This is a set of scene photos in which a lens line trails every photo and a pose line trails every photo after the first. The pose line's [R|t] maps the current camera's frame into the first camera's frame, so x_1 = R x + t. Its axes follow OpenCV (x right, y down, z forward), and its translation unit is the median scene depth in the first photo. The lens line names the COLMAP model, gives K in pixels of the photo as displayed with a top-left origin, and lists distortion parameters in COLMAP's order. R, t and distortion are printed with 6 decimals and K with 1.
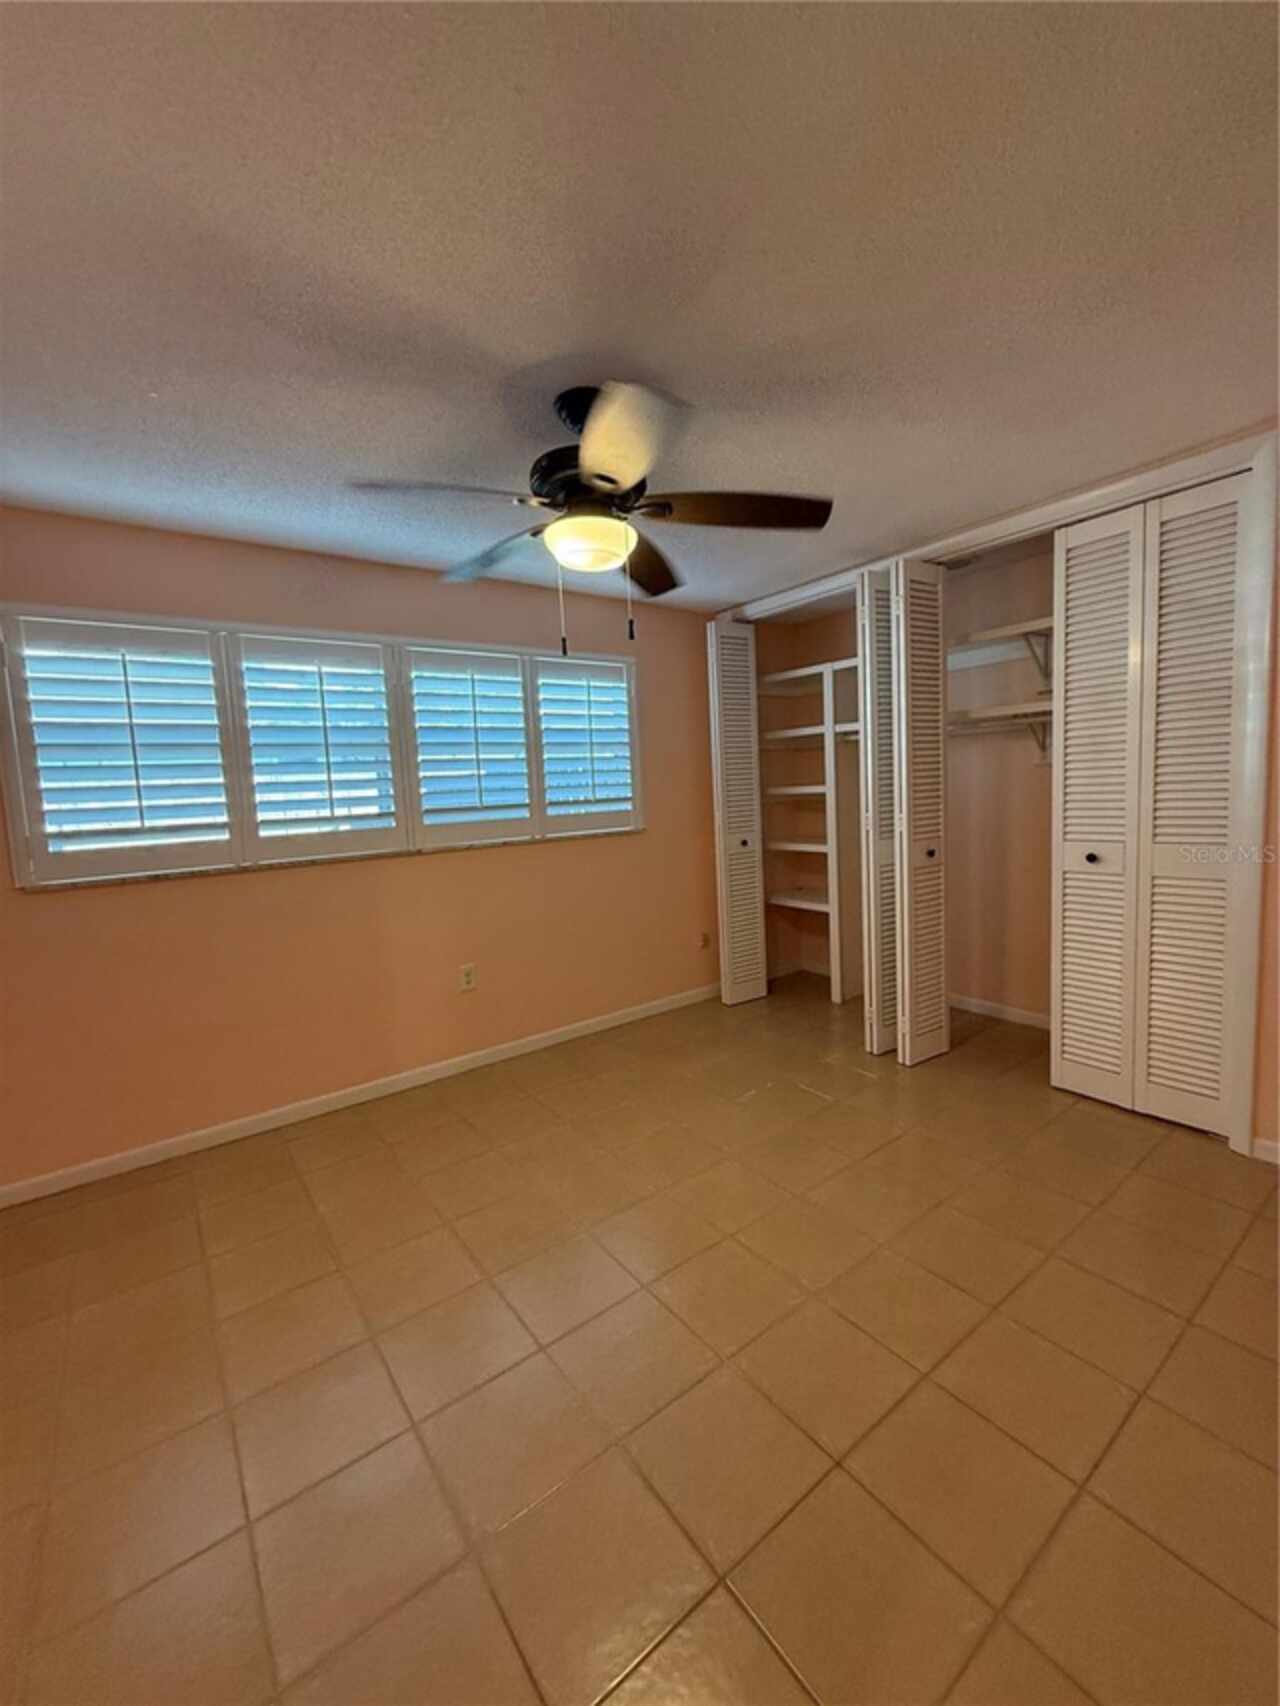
lens RADIAL K [[684.8, 0, 640.8], [0, 684.8, 852.8], [0, 0, 1]] dist [-0.001910, 0.000873]
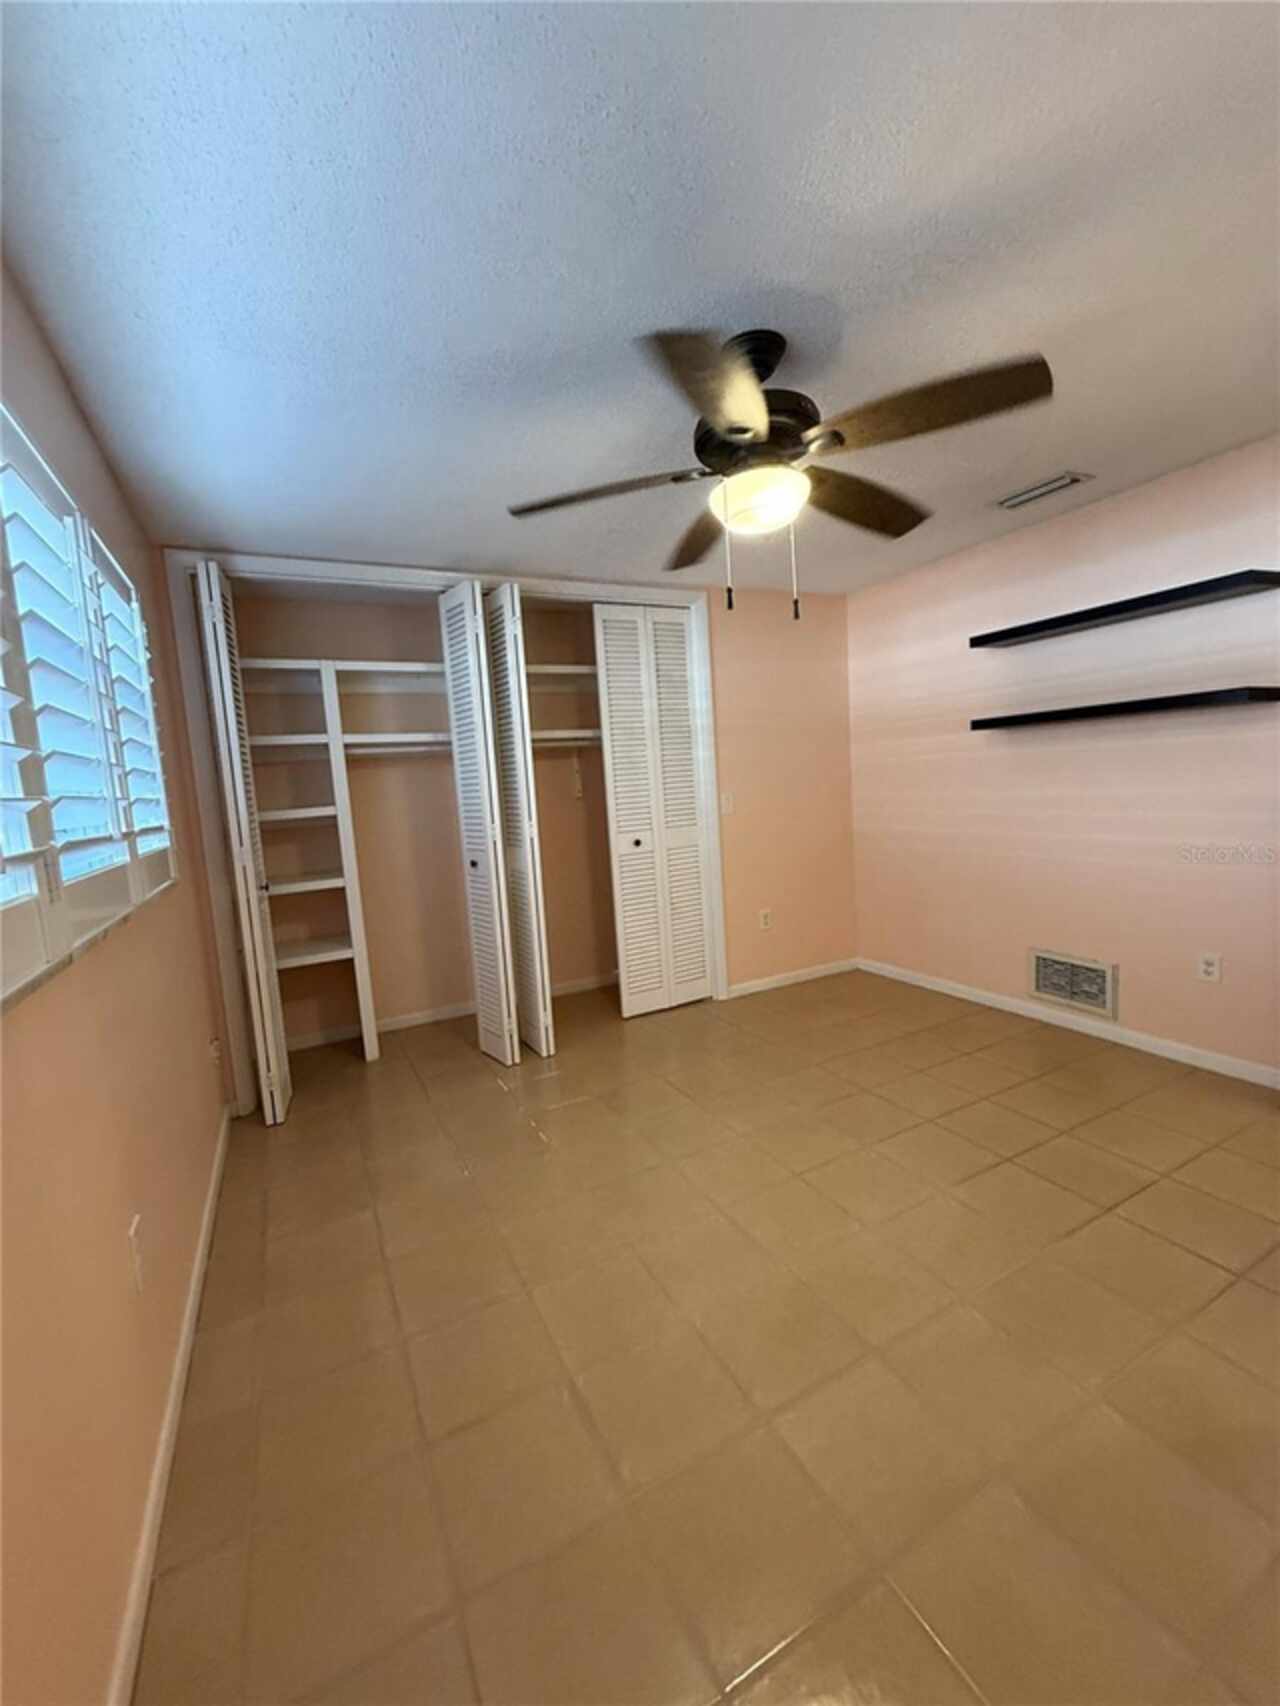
lens RADIAL K [[684.8, 0, 626.9], [0, 684.8, 848.0], [0, 0, 1]] dist [-0.001910, 0.000873]
pose [[0.147914, -0.067673, 0.986682, -0.737214], [0.153079, 0.987200, 0.044761, -0.047992], [-0.977081, 0.144420, 0.156380, 0.794636]]
